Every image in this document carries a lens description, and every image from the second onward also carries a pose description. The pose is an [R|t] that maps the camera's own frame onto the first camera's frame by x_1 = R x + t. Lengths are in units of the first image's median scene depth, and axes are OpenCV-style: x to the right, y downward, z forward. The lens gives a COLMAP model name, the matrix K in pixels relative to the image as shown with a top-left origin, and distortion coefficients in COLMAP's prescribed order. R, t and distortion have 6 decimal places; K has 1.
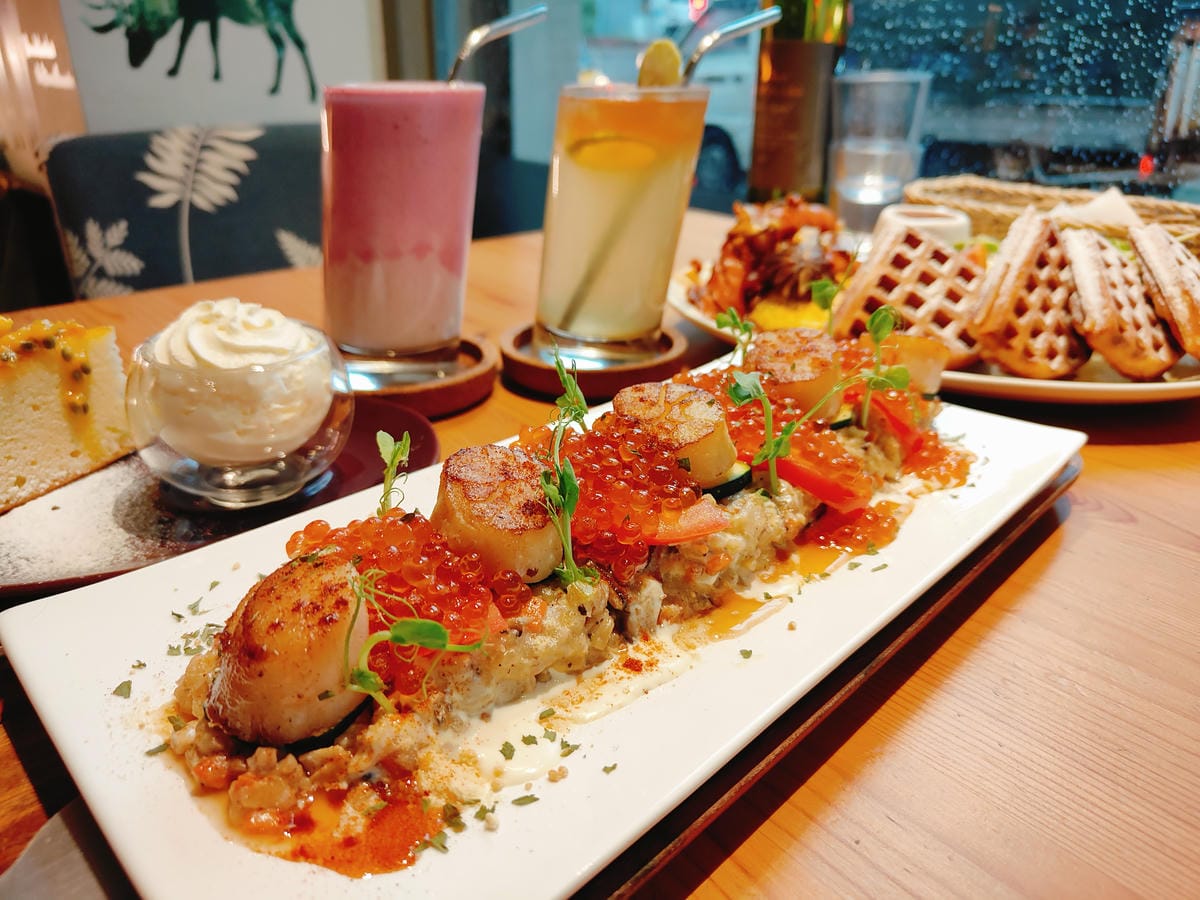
lens RADIAL K [[886.8, 0, 600.0], [0, 886.8, 450.0], [0, 0, 1]] dist [-0.045439, 0.037842]
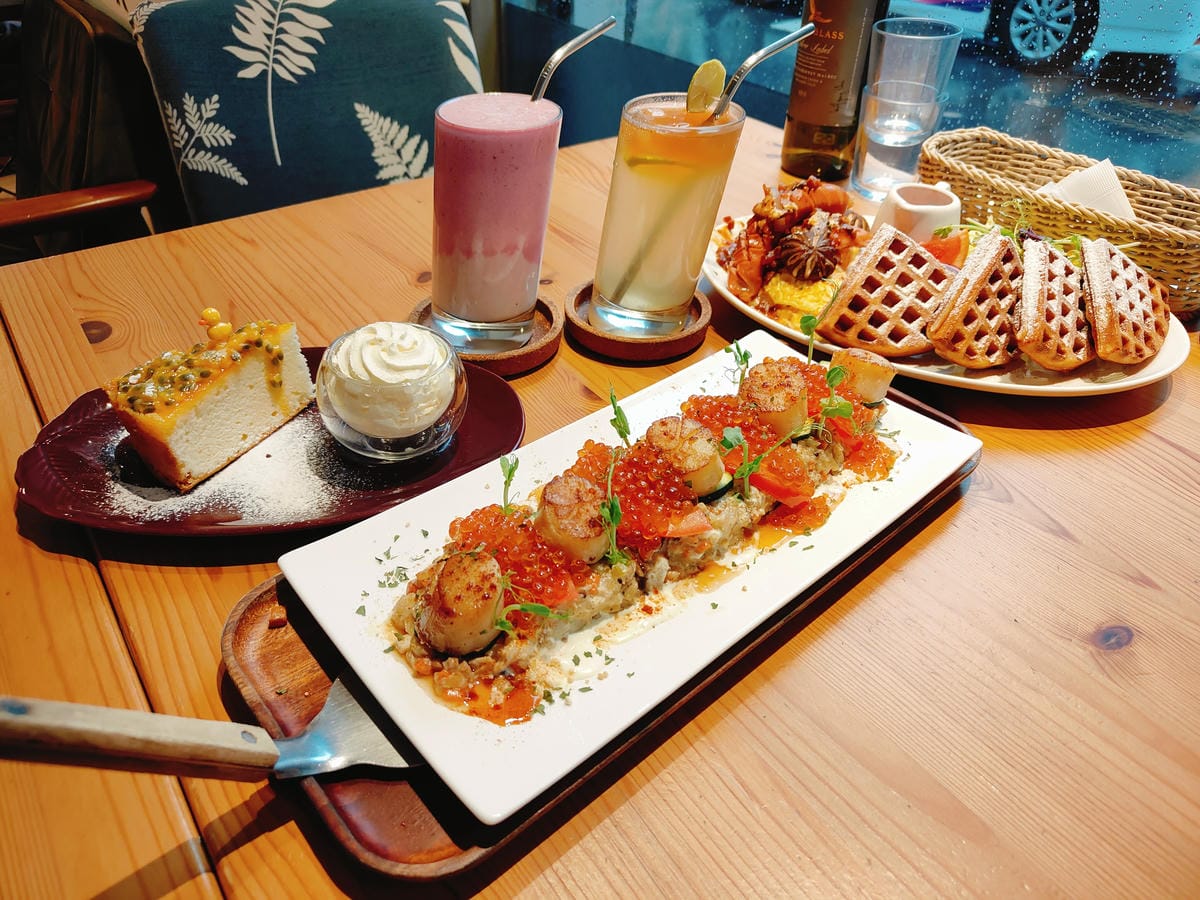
lens RADIAL K [[866.0, 0, 600.0], [0, 866.0, 450.0], [0, 0, 1]] dist [-0.009381, -0.001579]
pose [[0.997717, 0.056622, -0.036796, -0.009390], [-0.047262, 0.974713, 0.218407, -0.361036], [0.048232, -0.216169, 0.975164, -0.497855]]
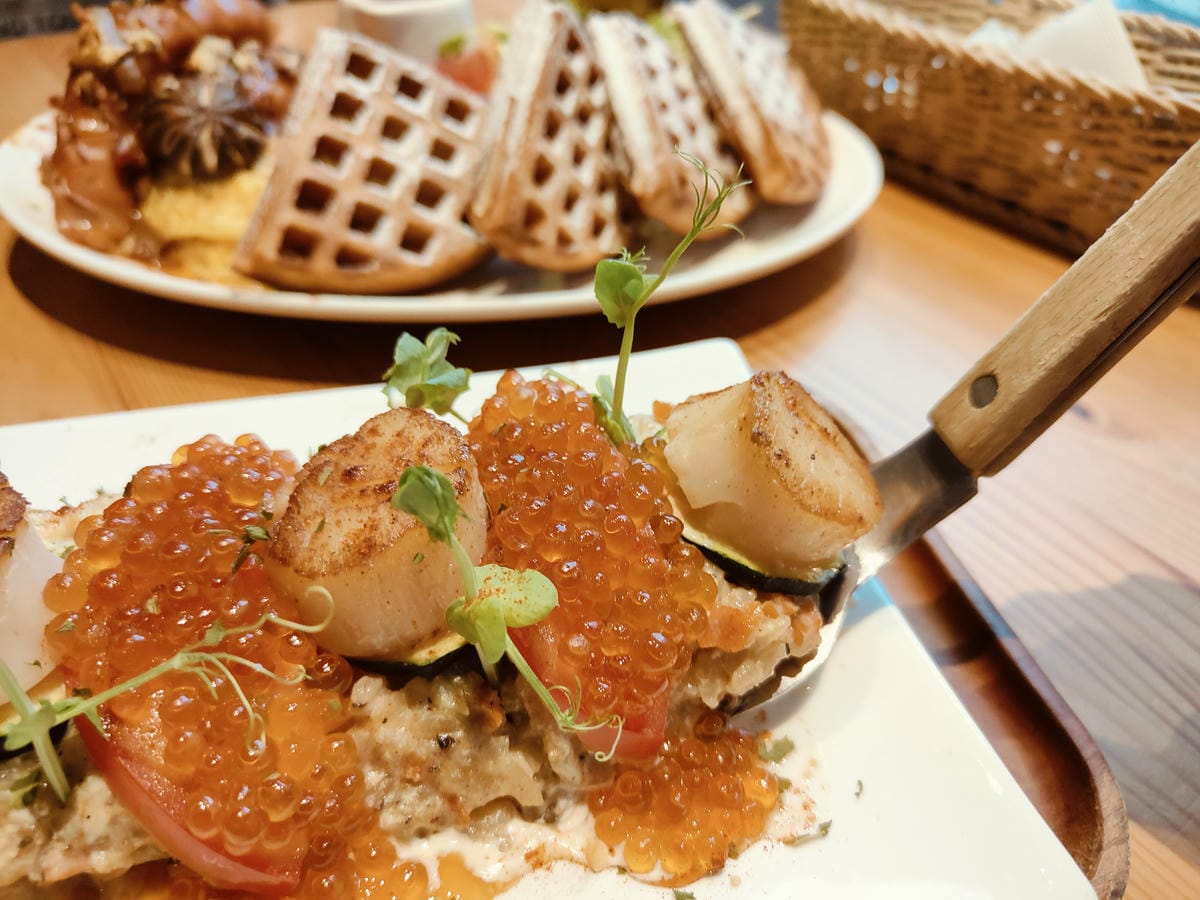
lens RADIAL K [[871.6, 0, 599.5], [0, 871.6, 426.5], [0, 0, 1]] dist [-0.140230, 0.109817]
pose [[0.890449, -0.261481, 0.372463, 0.387301], [0.153355, 0.942991, 0.295383, -0.265536], [-0.428466, -0.205904, 0.879784, 0.656240]]
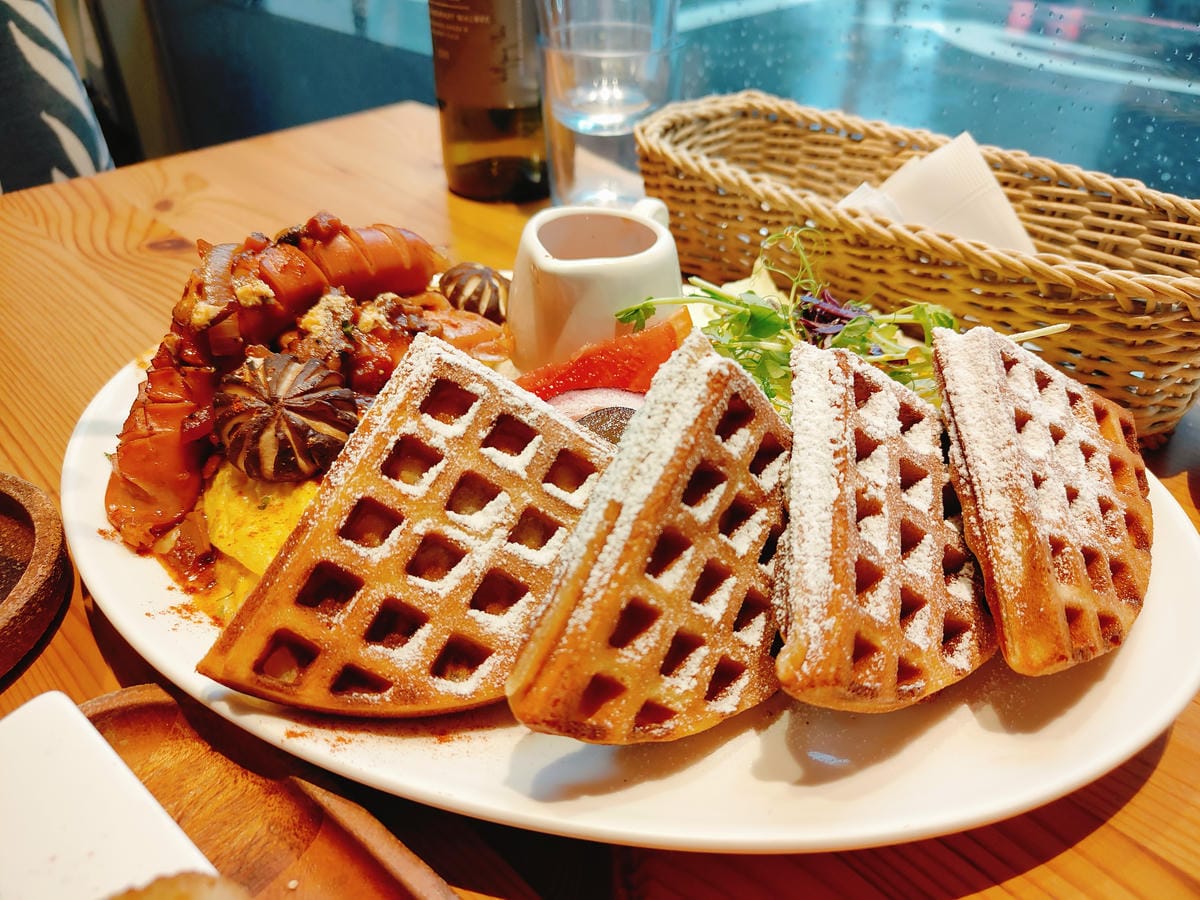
lens RADIAL K [[902.4, 0, 600.0], [0, 902.4, 450.0], [0, 0, 1]] dist [0.003377, -0.070427]
pose [[0.995526, -0.046000, 0.082536, 0.695004], [0.029361, 0.980853, 0.192524, -0.528458], [-0.089811, -0.189239, 0.977815, 0.951305]]
